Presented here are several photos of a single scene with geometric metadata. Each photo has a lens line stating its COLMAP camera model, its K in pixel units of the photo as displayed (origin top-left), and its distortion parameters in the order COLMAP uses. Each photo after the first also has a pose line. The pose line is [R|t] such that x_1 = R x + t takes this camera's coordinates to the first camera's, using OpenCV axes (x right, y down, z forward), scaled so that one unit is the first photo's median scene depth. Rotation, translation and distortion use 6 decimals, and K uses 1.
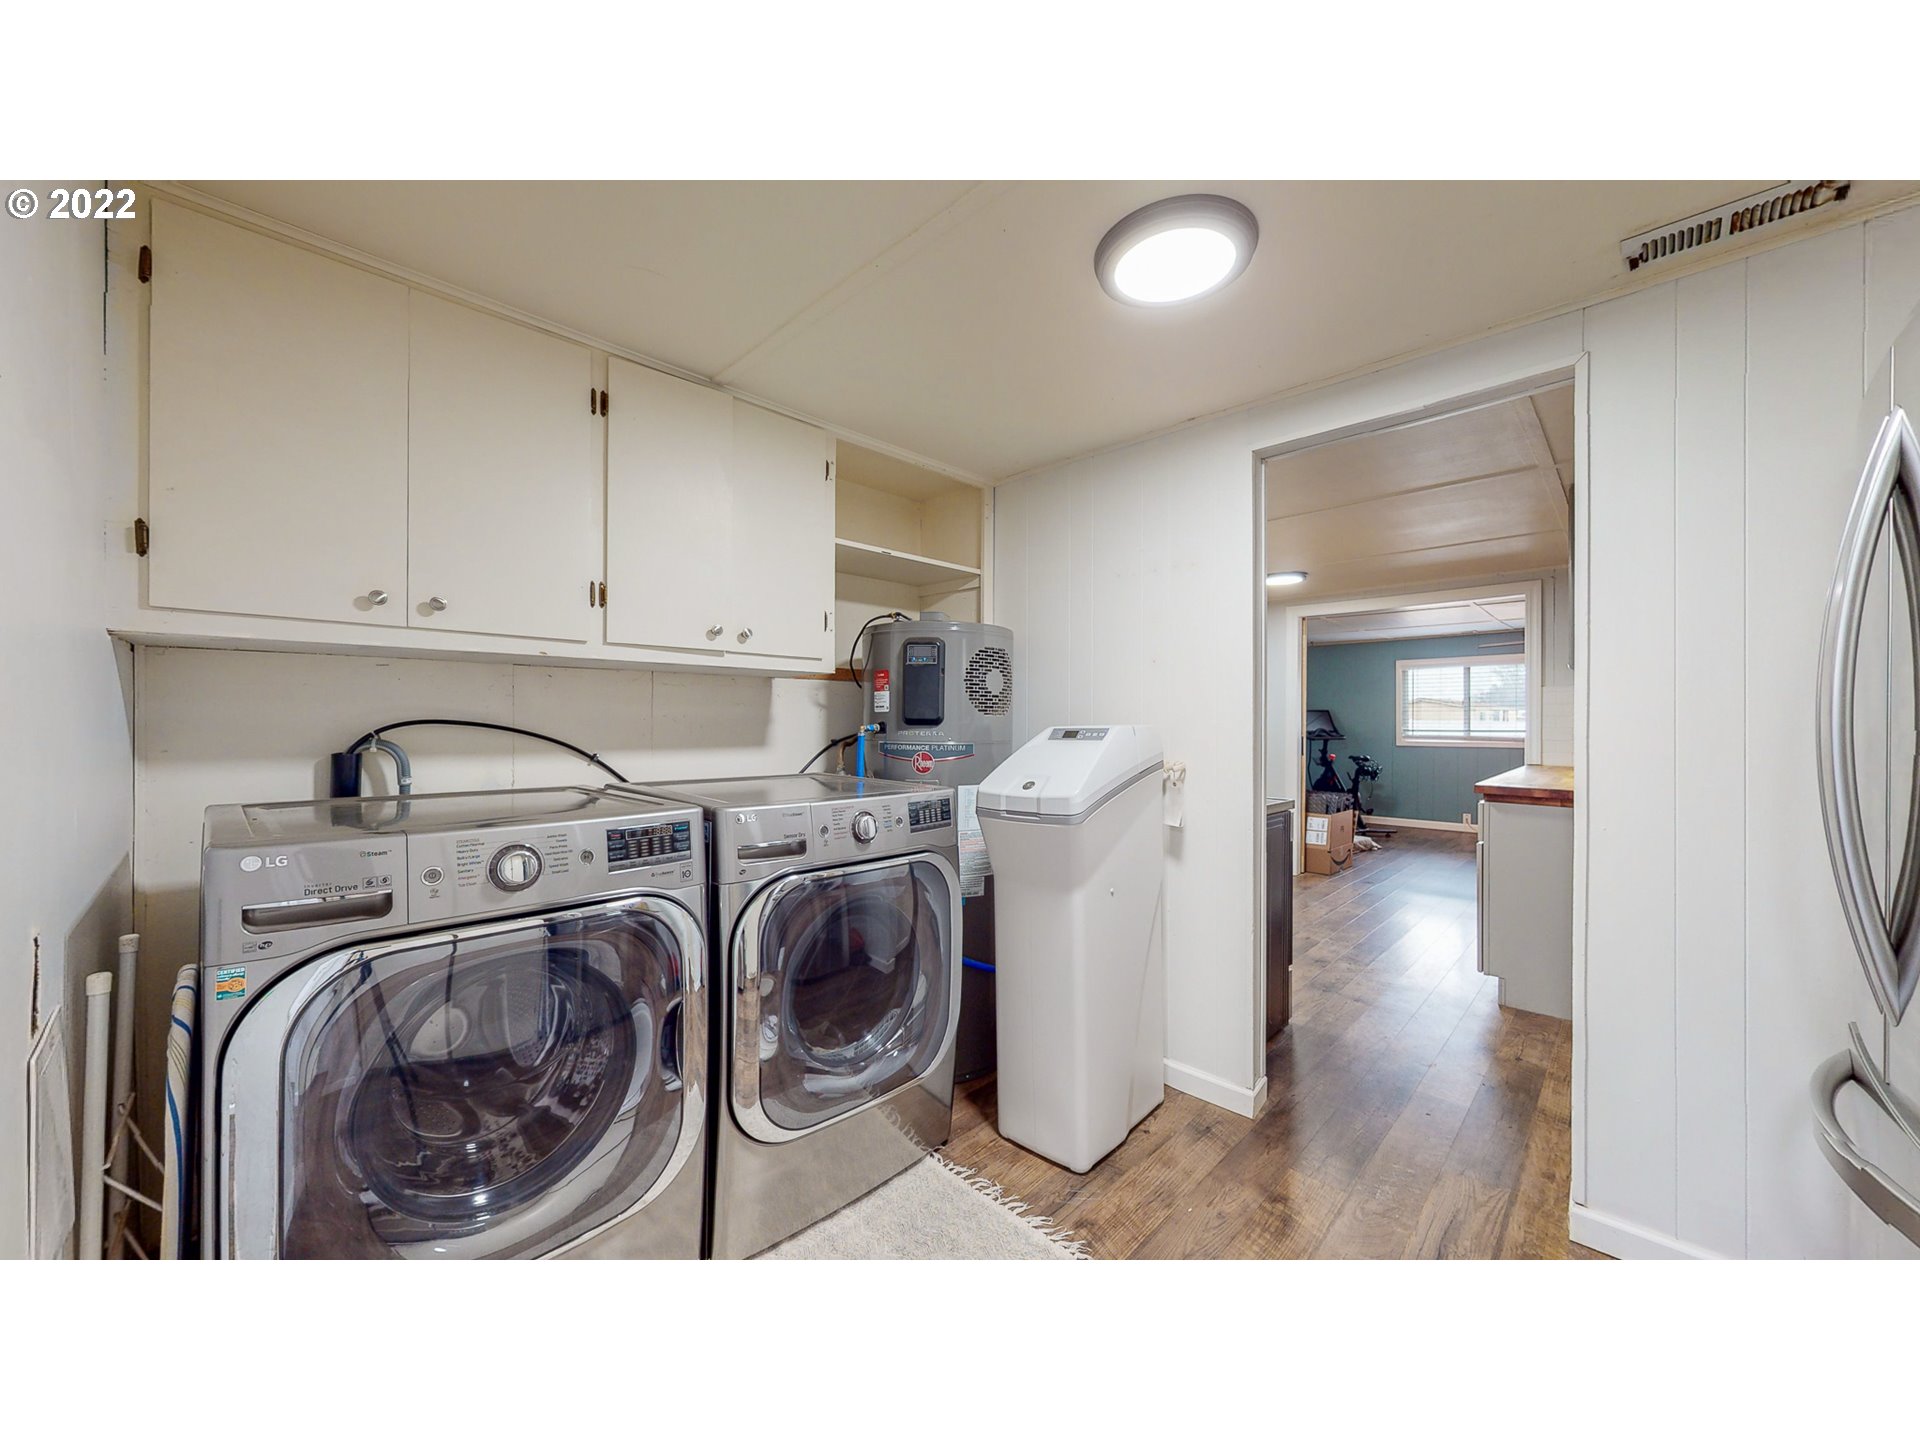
lens RADIAL K [[699.9, 0, 964.0], [0, 699.9, 722.8], [0, 0, 1]] dist [-0.000209, 0.000100]
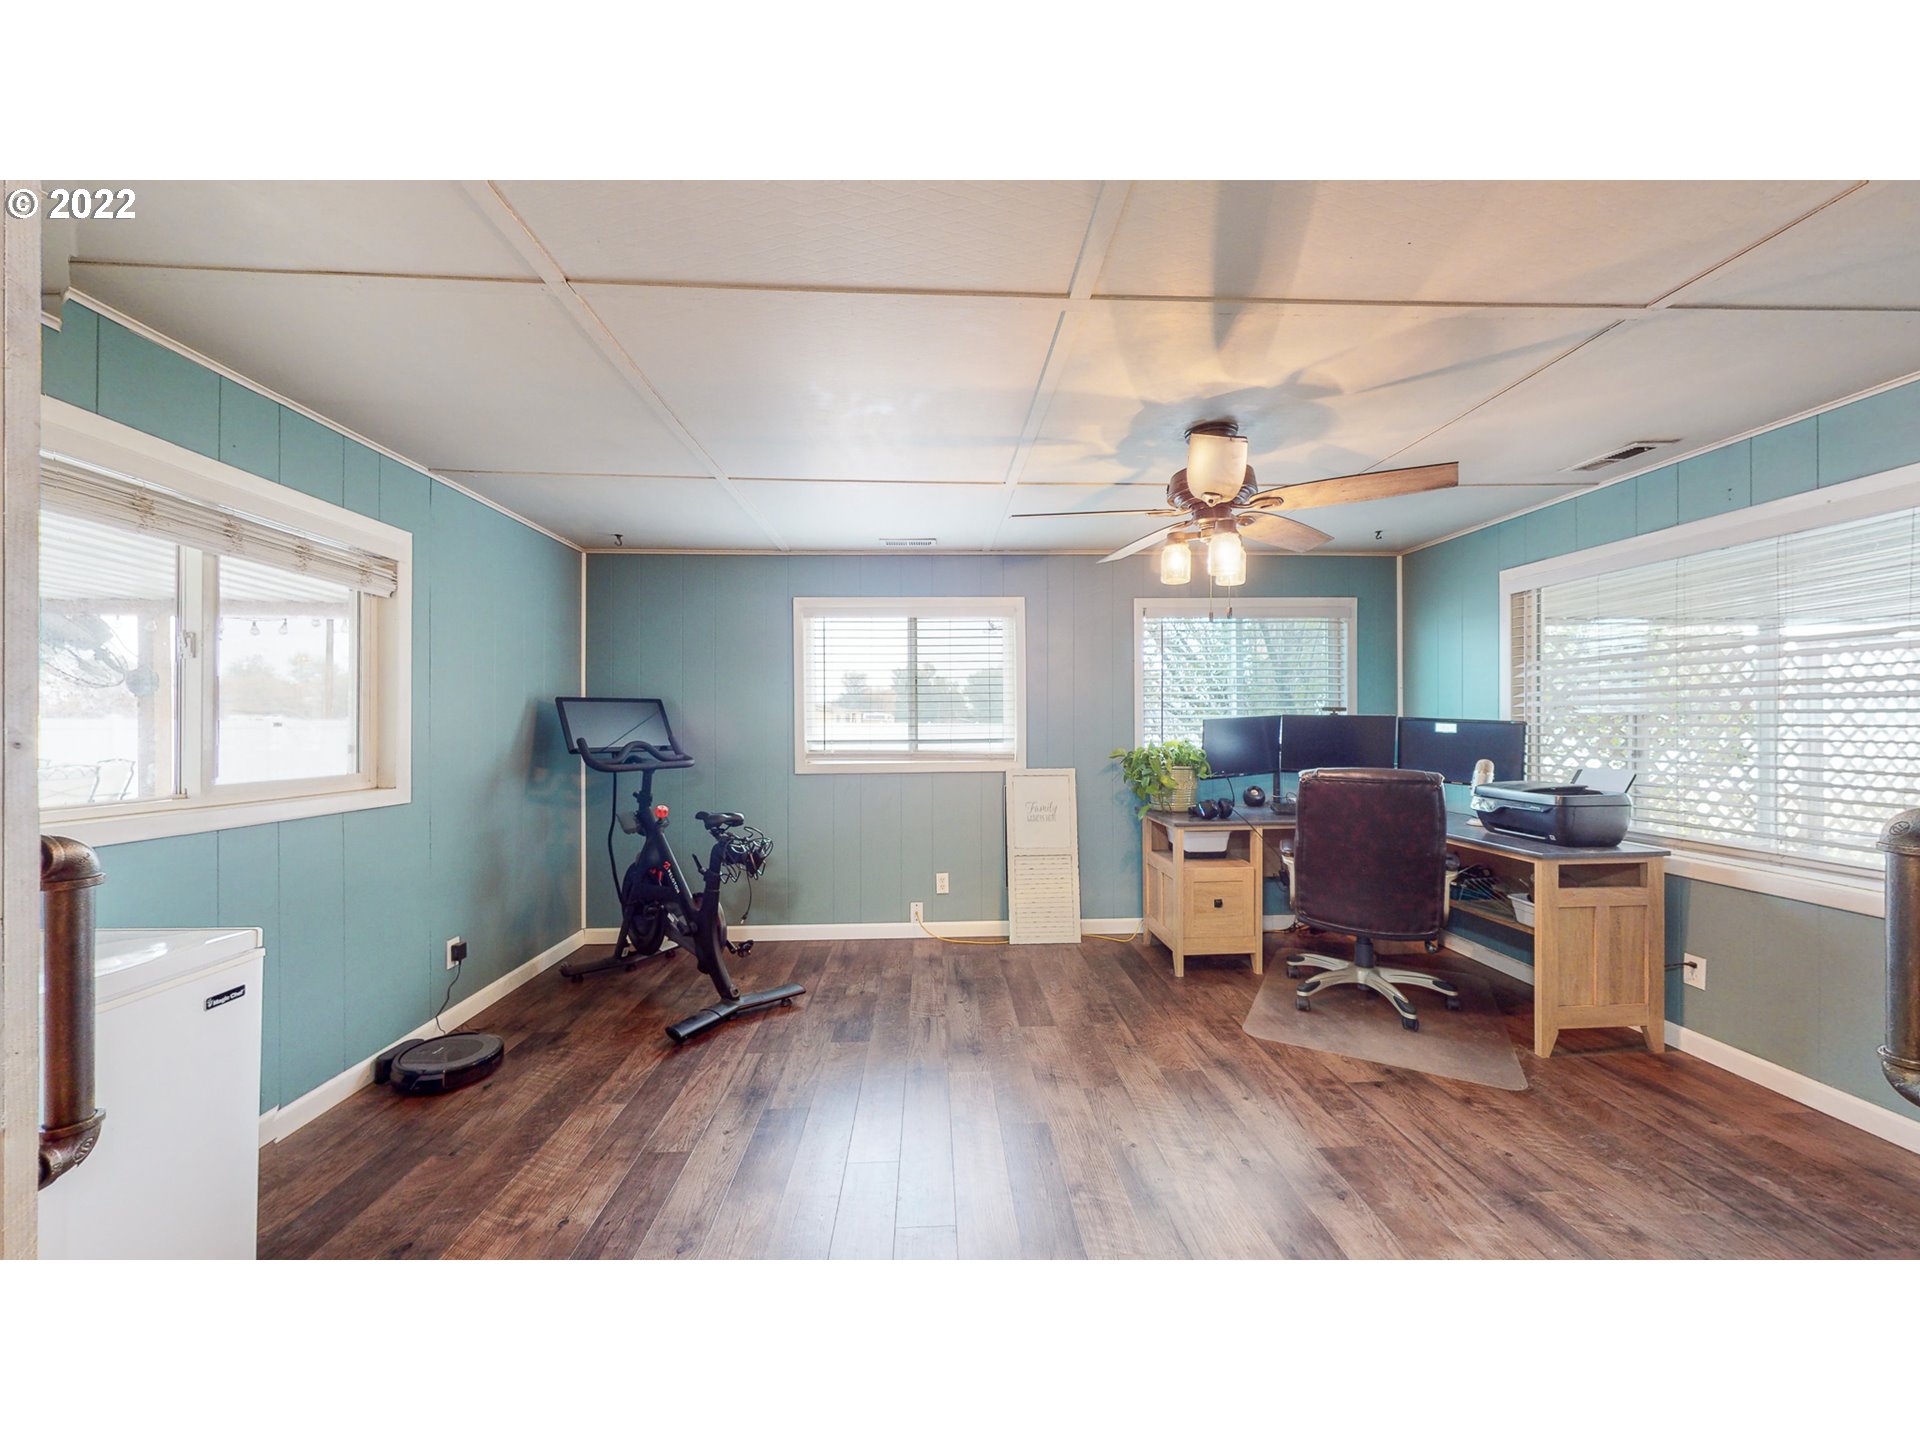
lens RADIAL K [[699.9, 0, 964.0], [0, 699.9, 722.8], [0, 0, 1]] dist [-0.000209, 0.000100]
pose [[0.679285, -0.003593, 0.733865, 0.361547], [0.008050, 0.999964, -0.002556, -0.000824], [-0.733830, 0.007644, 0.679290, 0.618072]]
